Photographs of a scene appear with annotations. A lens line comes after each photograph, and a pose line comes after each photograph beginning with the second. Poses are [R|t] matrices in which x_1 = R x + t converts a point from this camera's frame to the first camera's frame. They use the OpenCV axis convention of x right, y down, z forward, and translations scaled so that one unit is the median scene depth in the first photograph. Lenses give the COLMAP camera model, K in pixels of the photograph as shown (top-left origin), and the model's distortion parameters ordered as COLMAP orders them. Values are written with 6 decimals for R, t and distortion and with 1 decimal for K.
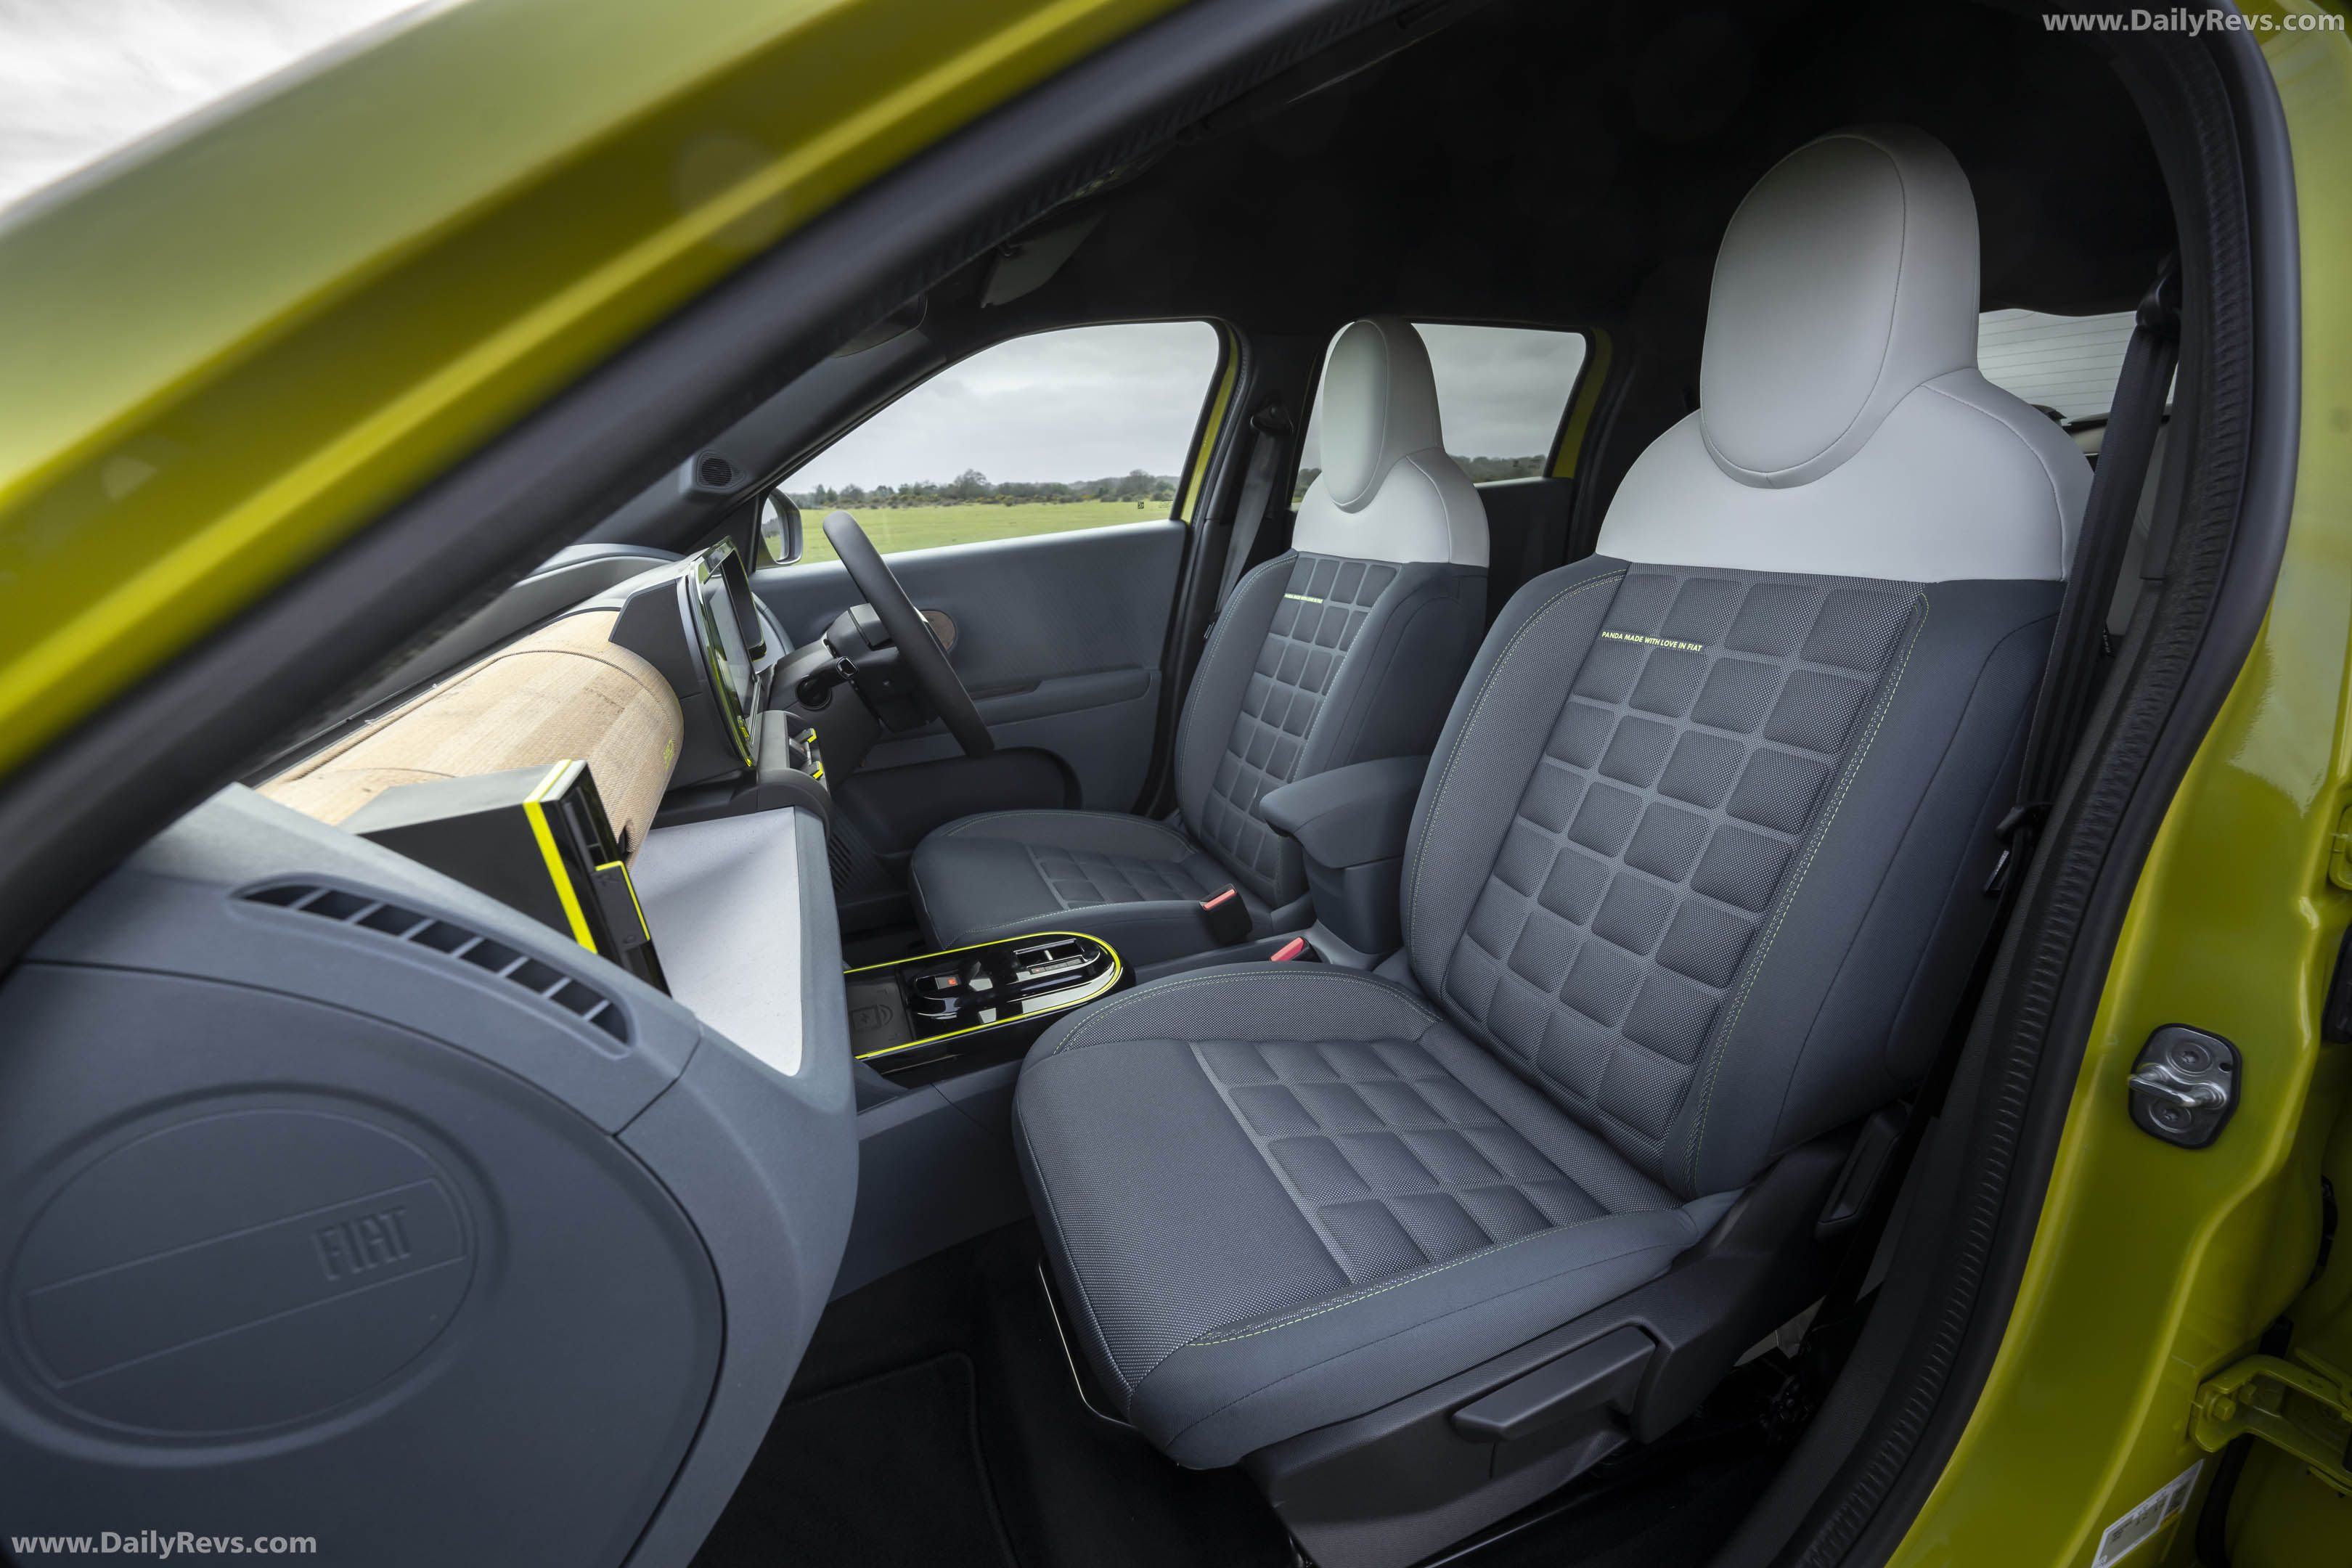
lens RADIAL K [[954.9, 0, 1160.3], [0, 954.9, 798.6], [0, 0, 1]] dist [-0.010553, -0.000073]
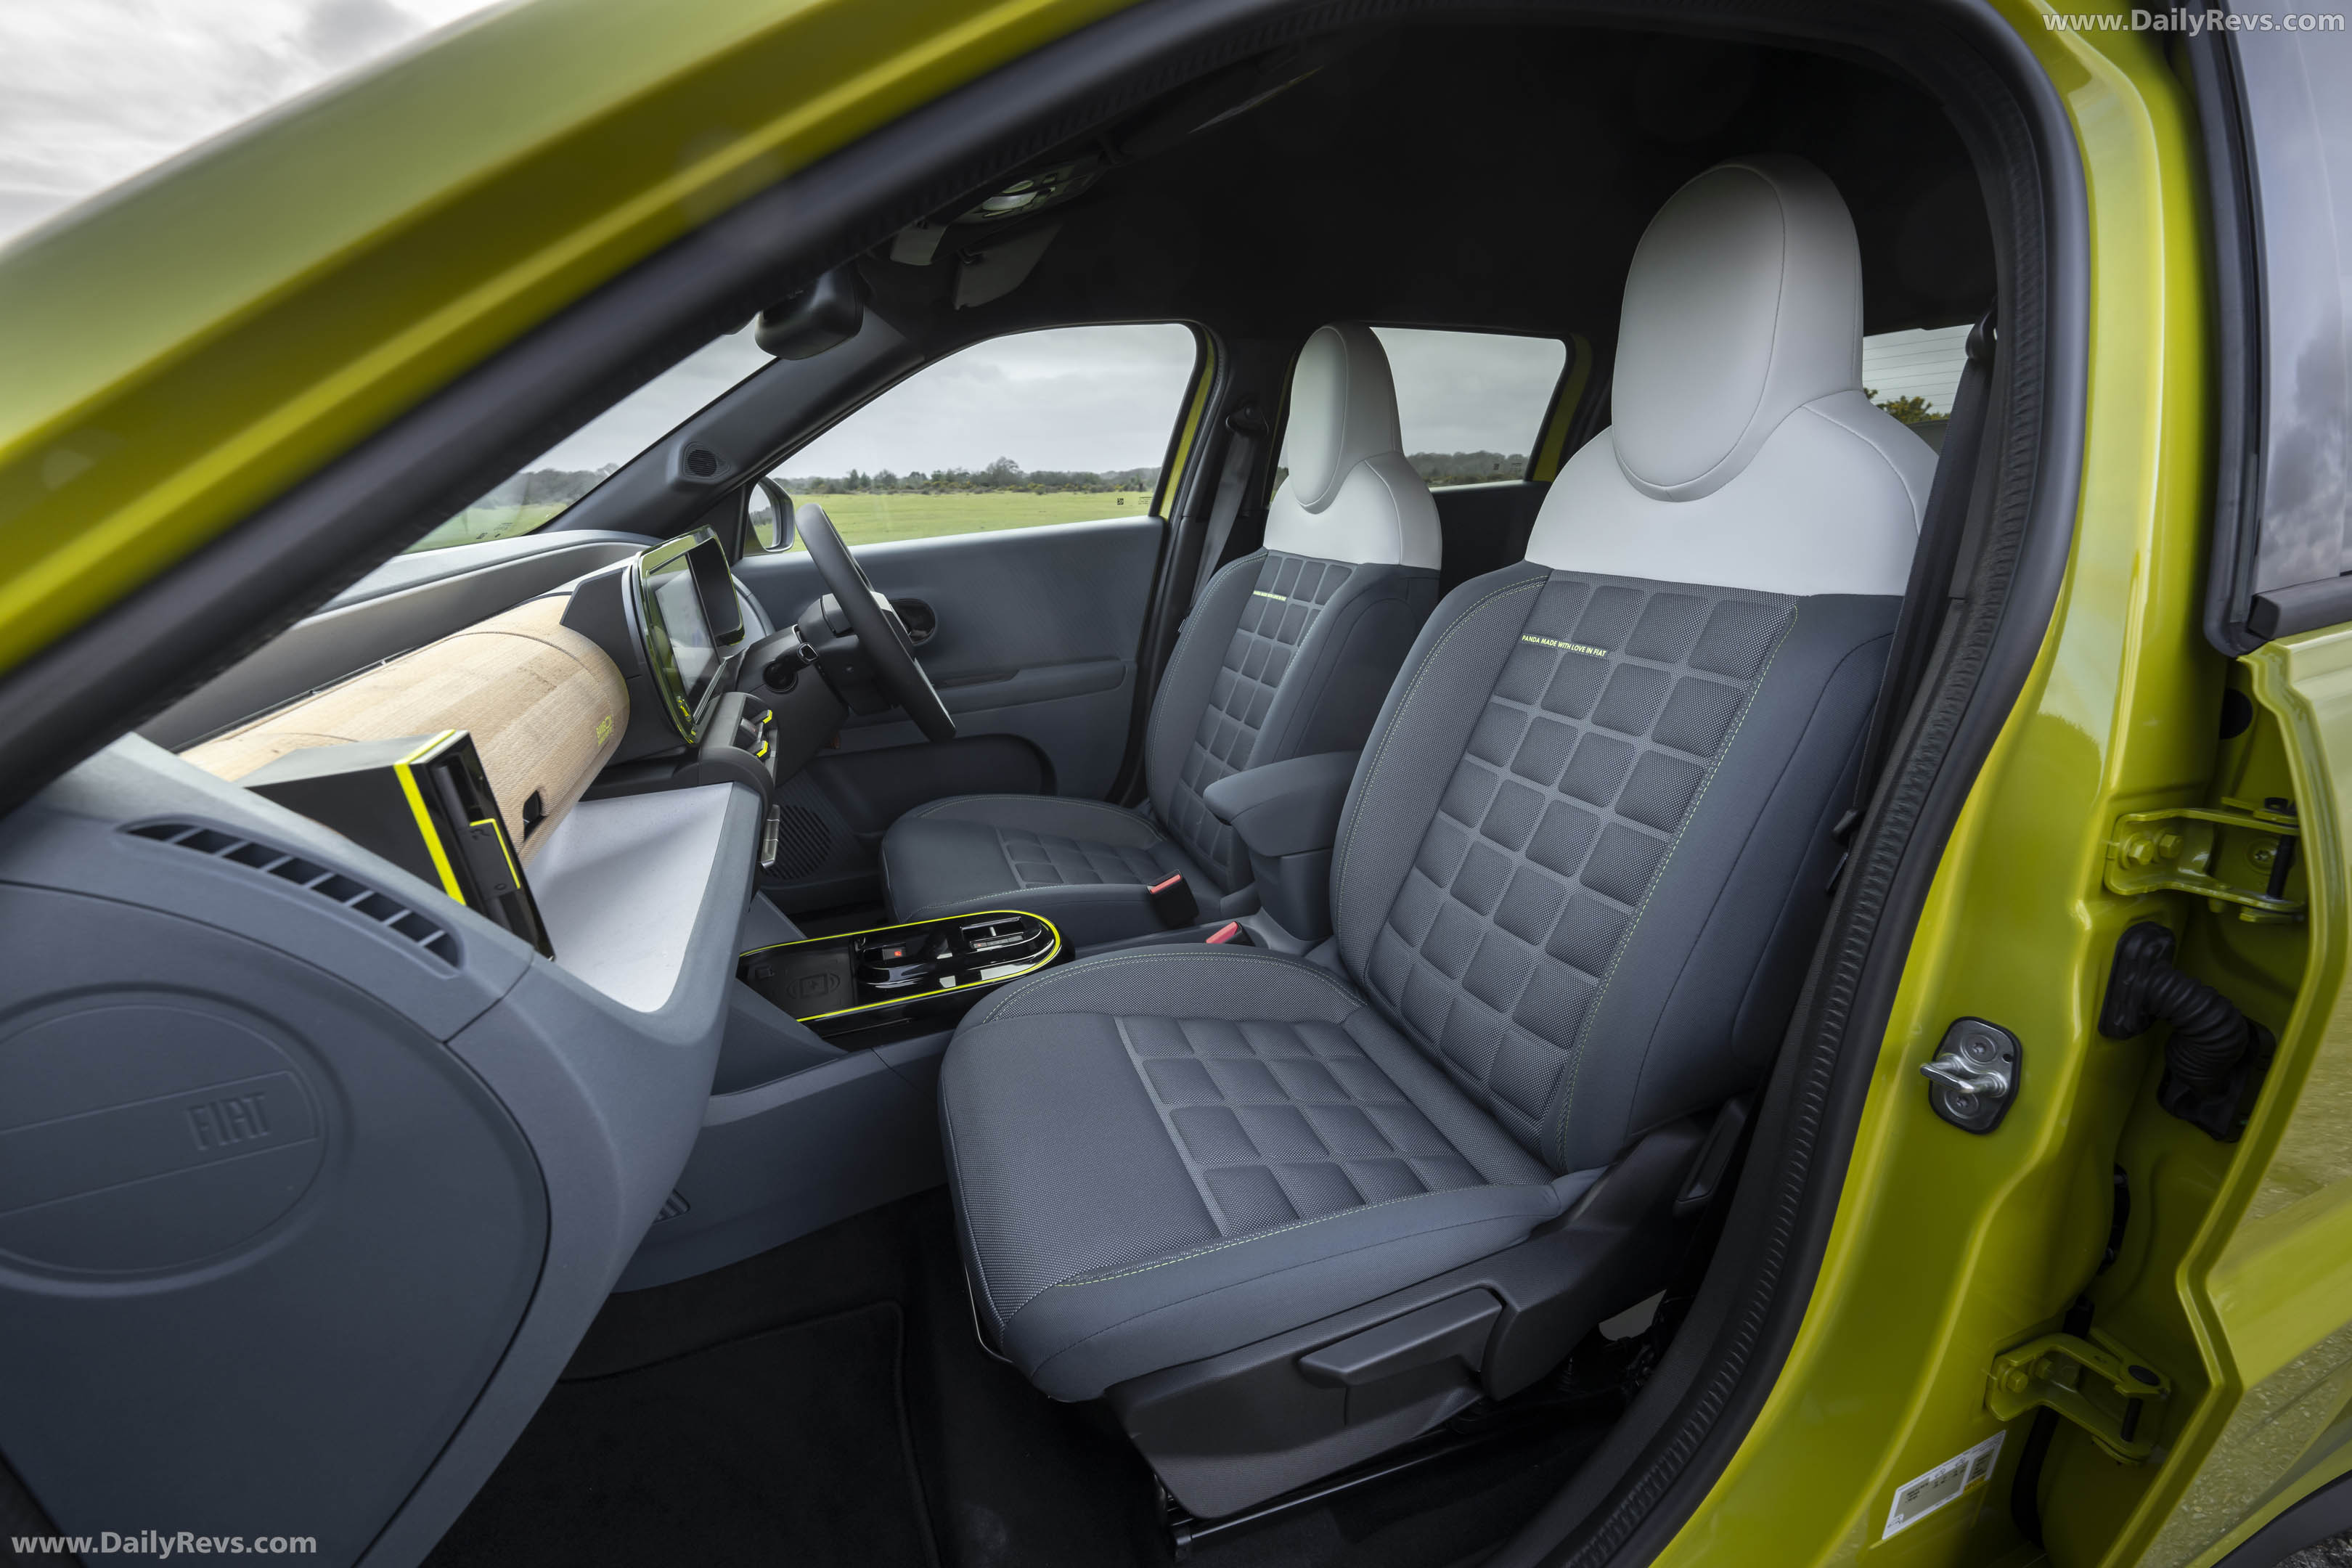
lens RADIAL K [[954.9, 0, 1165.4], [0, 954.9, 796.6], [0, 0, 1]] dist [-0.010553, -0.000073]
pose [[0.999413, 0.026367, -0.021878, 0.133408], [-0.026219, 0.999631, 0.007065, 0.004788], [0.022056, -0.006488, 0.999736, -0.064934]]
